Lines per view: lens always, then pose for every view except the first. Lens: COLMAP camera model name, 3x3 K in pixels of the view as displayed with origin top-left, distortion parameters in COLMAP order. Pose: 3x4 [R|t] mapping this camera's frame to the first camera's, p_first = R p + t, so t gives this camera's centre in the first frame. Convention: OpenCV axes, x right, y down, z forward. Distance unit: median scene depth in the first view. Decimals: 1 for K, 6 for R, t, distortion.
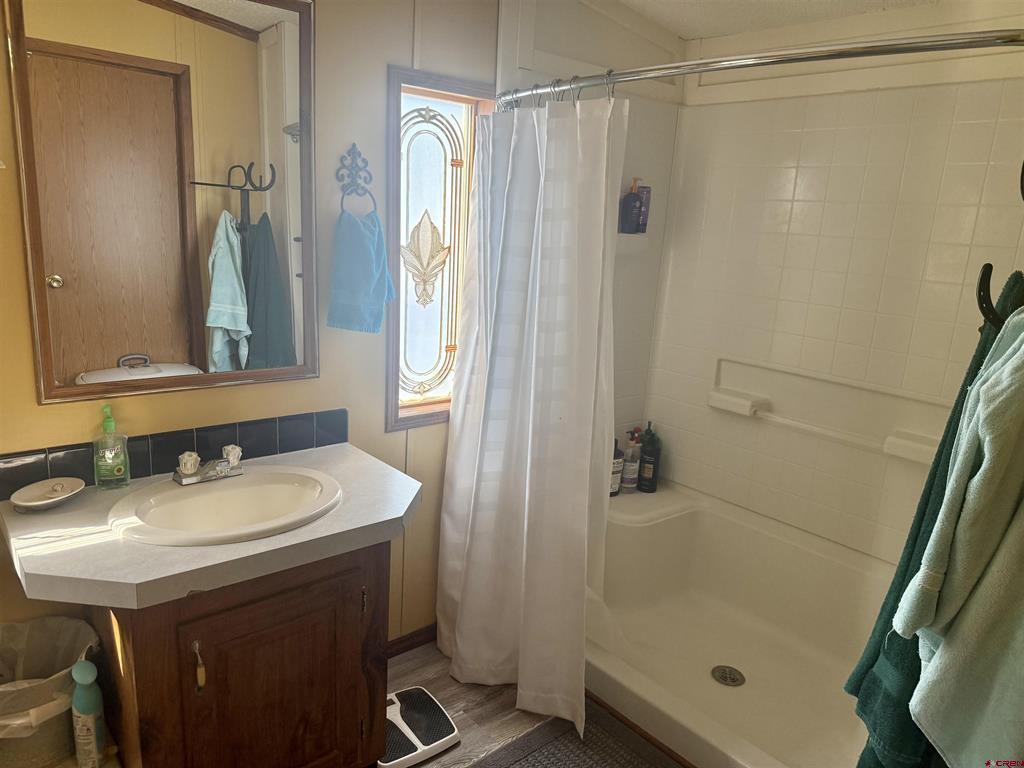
lens RADIAL K [[714.4, 0, 508.0], [0, 714.4, 390.2], [0, 0, 1]] dist [0.054087, -0.069750]
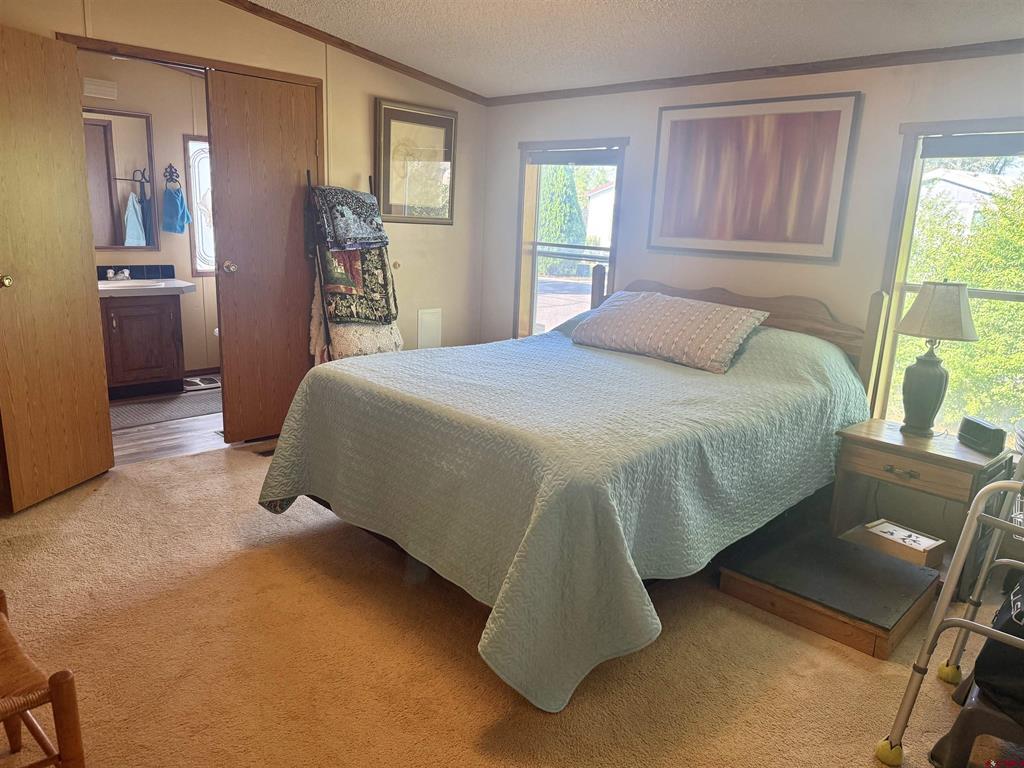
lens RADIAL K [[714.4, 0, 508.6], [0, 714.4, 389.8], [0, 0, 1]] dist [0.054087, -0.069750]
pose [[0.997975, -0.027293, 0.057459, 0.849844], [0.026819, 0.999600, 0.009003, 0.502997], [-0.057682, -0.007444, 0.998307, -1.736187]]
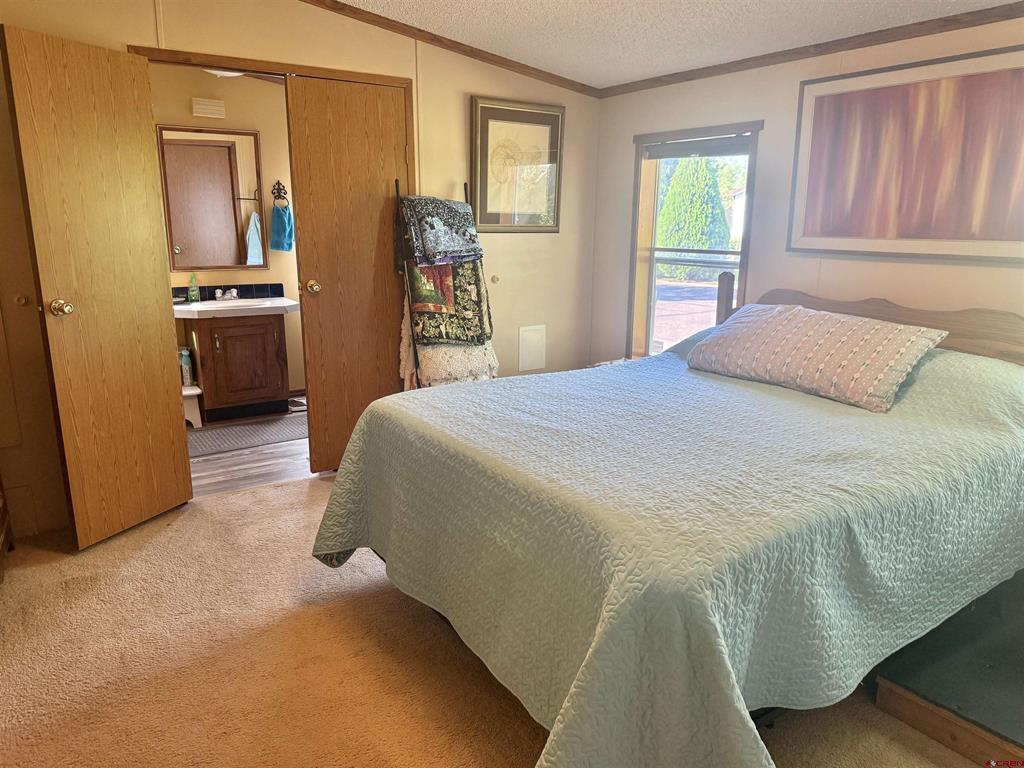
lens RADIAL K [[714.4, 0, 509.8], [0, 714.4, 391.0], [0, 0, 1]] dist [0.054087, -0.069750]
pose [[0.991245, -0.019698, -0.130560, 0.941849], [0.019402, 0.999805, -0.003537, 0.451322], [0.130605, 0.000973, 0.991434, -1.490018]]
